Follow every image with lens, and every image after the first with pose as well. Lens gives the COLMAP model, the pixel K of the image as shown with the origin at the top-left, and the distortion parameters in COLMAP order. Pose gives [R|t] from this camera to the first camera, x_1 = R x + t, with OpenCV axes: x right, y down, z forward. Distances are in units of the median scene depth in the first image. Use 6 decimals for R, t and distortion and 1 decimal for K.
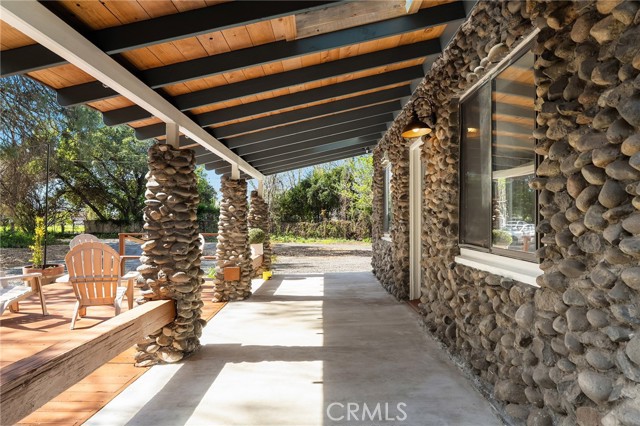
lens RADIAL K [[405.7, 0, 320.0], [0, 405.7, 213.0], [0, 0, 1]] dist [0.002215, 0.001893]
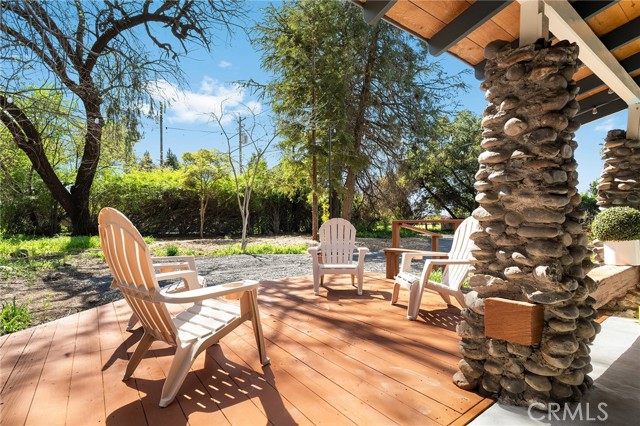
lens RADIAL K [[317.4, 0, 321.5], [0, 317.4, 228.4], [0, 0, 1]] dist [-0.001437, -0.000262]
pose [[0.600221, 0.015810, -0.799678, -0.101237], [0.014170, 0.999438, 0.030395, 0.063546], [0.799709, -0.029575, 0.599659, 0.710193]]
